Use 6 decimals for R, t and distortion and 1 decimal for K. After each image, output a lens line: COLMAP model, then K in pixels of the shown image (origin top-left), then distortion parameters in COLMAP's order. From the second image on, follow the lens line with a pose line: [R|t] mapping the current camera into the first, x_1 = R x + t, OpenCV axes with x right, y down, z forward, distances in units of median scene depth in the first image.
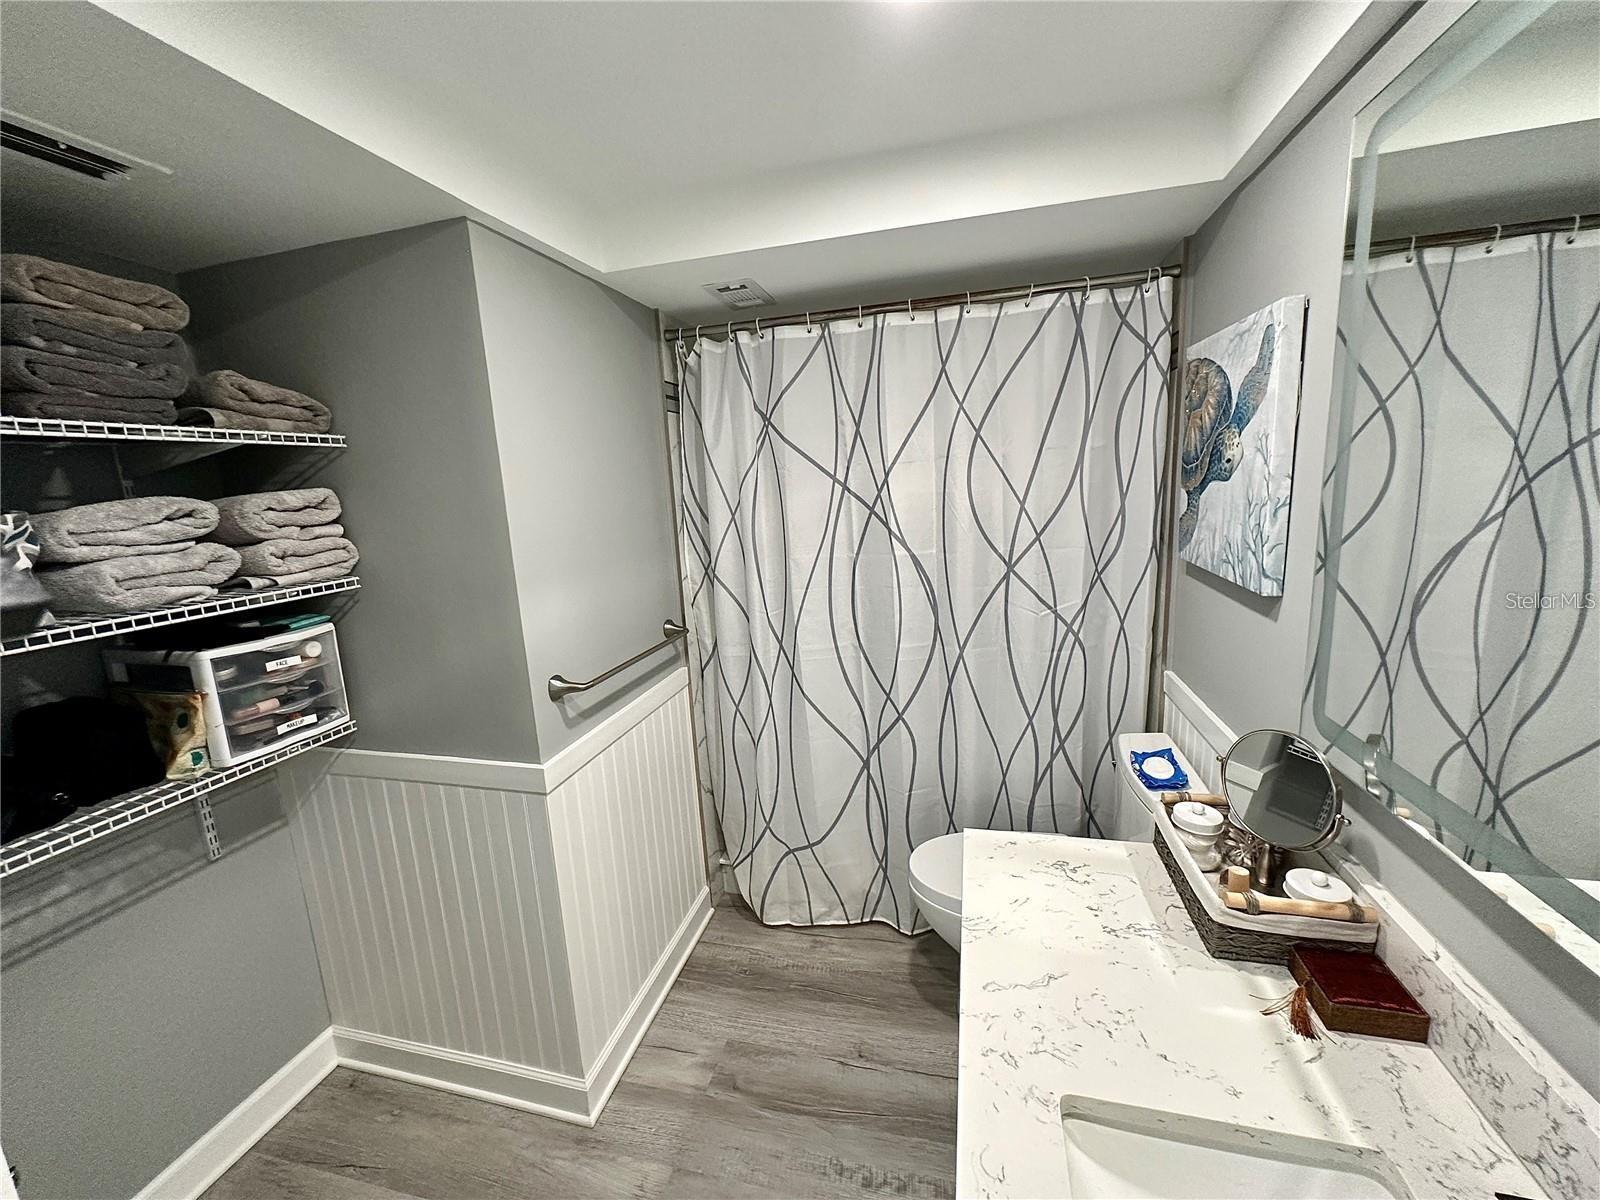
lens RADIAL K [[641.2, 0, 800.9], [0, 641.2, 600.6], [0, 0, 1]] dist [-0.002659, 0.000781]
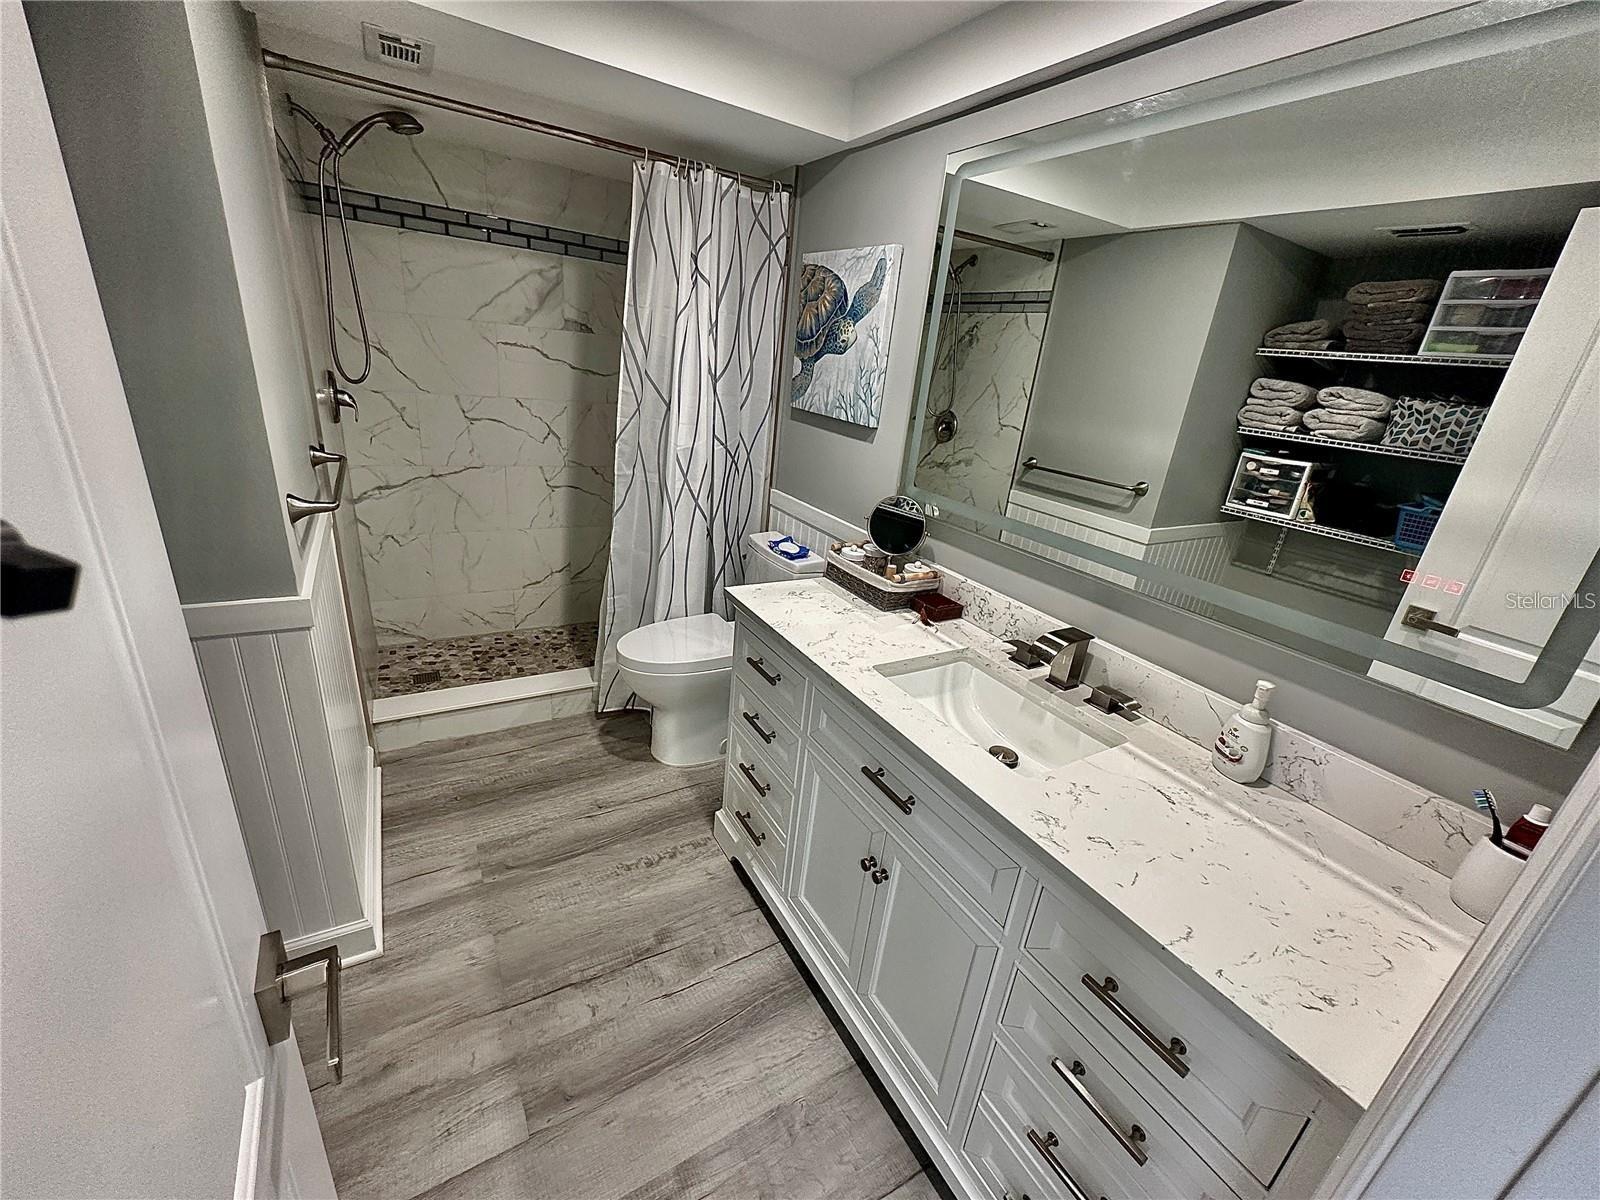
lens RADIAL K [[641.2, 0, 803.1], [0, 641.2, 599.4], [0, 0, 1]] dist [-0.002659, 0.000781]
pose [[0.690100, -0.137741, 0.710486, -0.590482], [-0.003466, 0.981081, 0.193567, 0.097875], [-0.723706, -0.136043, 0.676566, -0.084307]]
